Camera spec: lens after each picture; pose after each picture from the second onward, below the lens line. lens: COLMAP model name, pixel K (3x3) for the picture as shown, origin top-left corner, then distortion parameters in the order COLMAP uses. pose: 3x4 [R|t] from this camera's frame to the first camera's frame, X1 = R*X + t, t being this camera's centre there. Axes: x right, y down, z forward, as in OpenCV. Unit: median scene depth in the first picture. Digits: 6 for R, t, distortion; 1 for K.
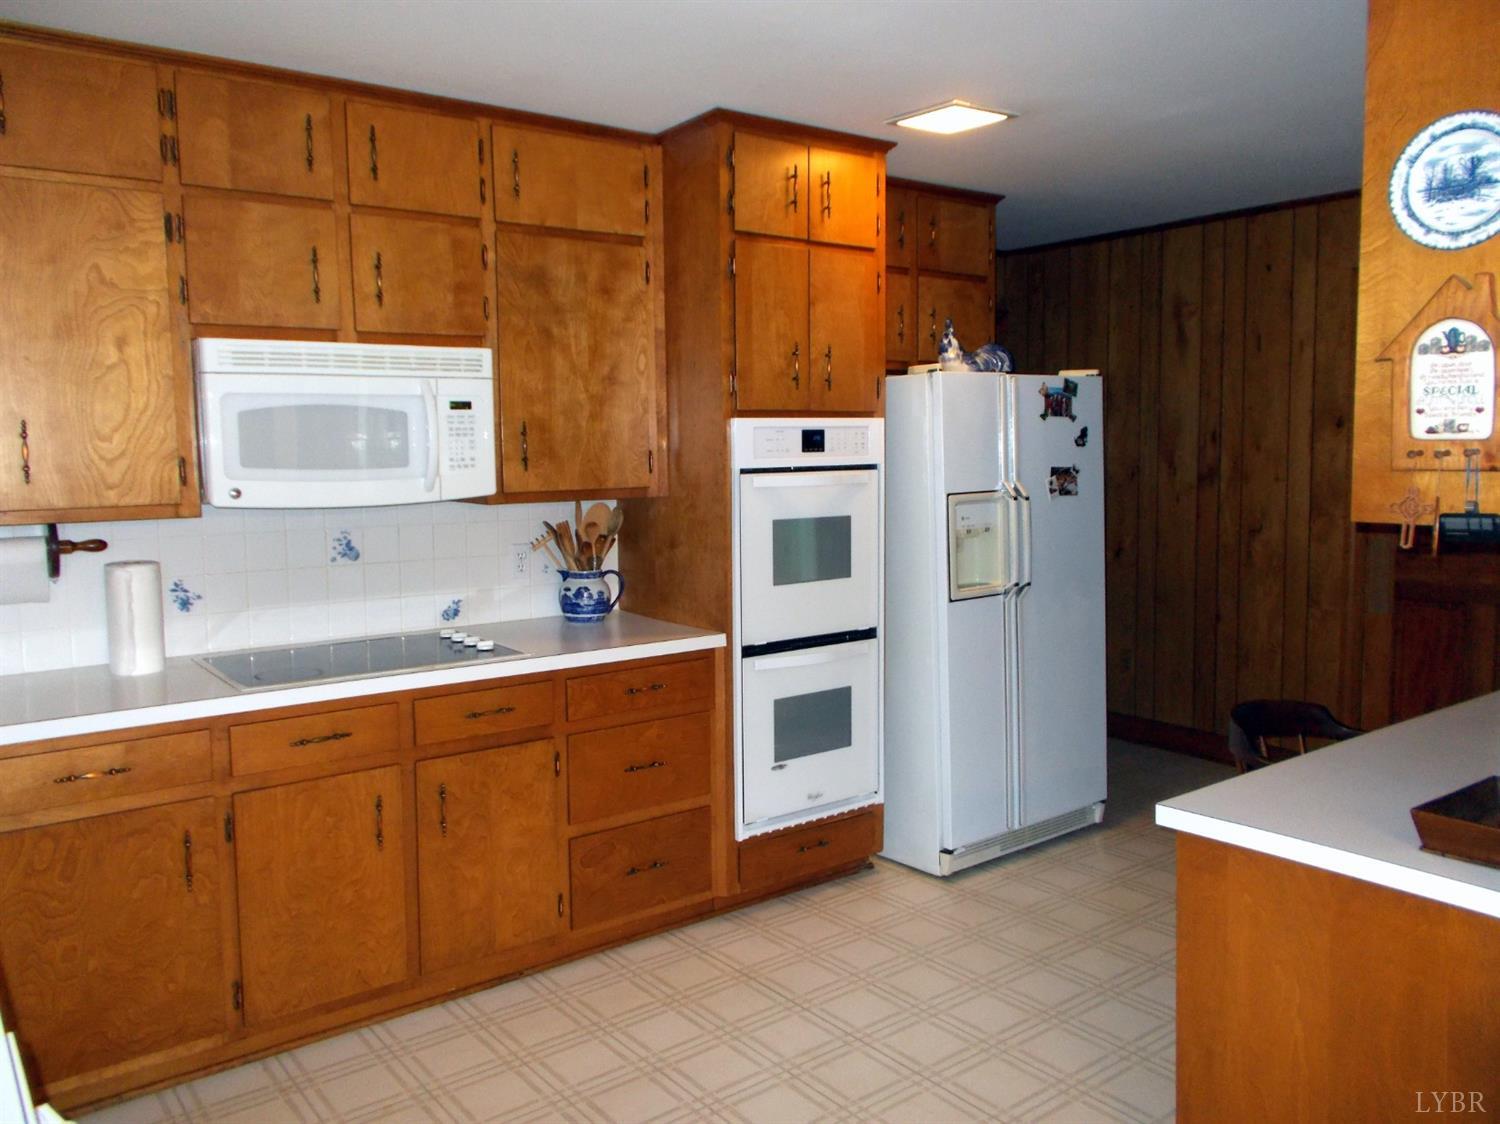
lens RADIAL K [[1146.6, 0, 751.2], [0, 1146.6, 559.1], [0, 0, 1]] dist [-0.012767, 0.002068]
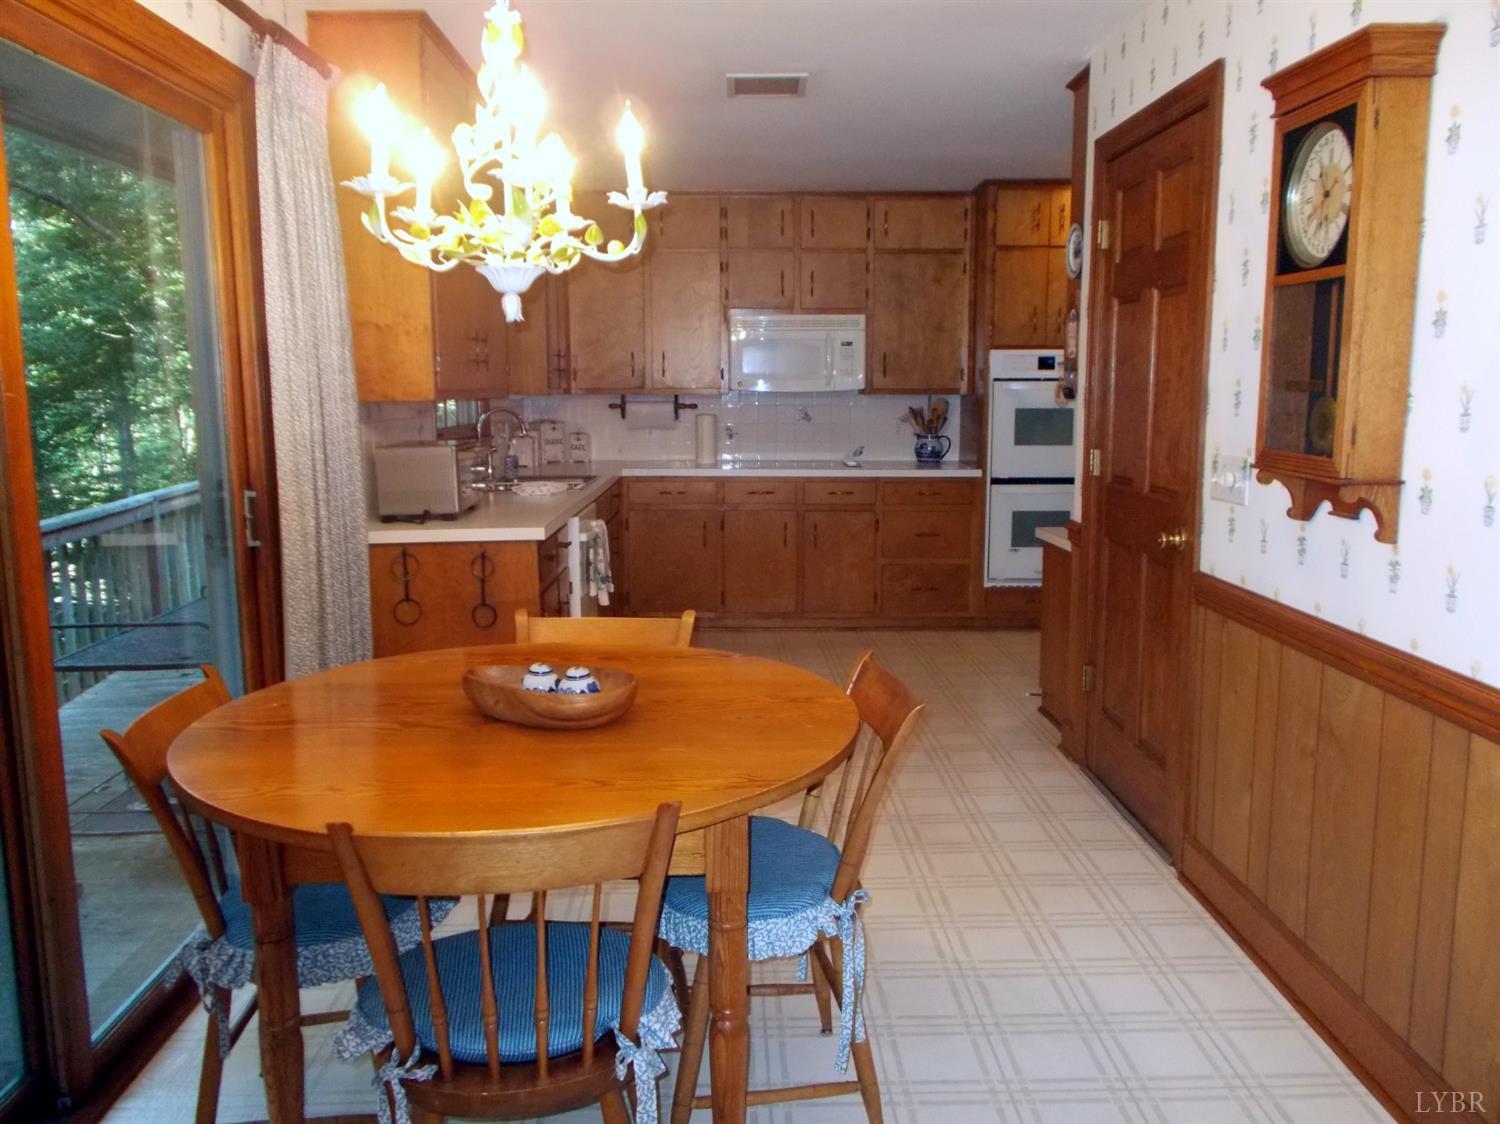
lens RADIAL K [[1146.6, 0, 750.4], [0, 1146.6, 560.2], [0, 0, 1]] dist [-0.012767, 0.002068]
pose [[0.815902, 0.102859, -0.568968, 0.750213], [-0.066448, 0.994210, 0.084449, 0.081015], [0.574360, -0.031095, 0.818012, -0.720918]]
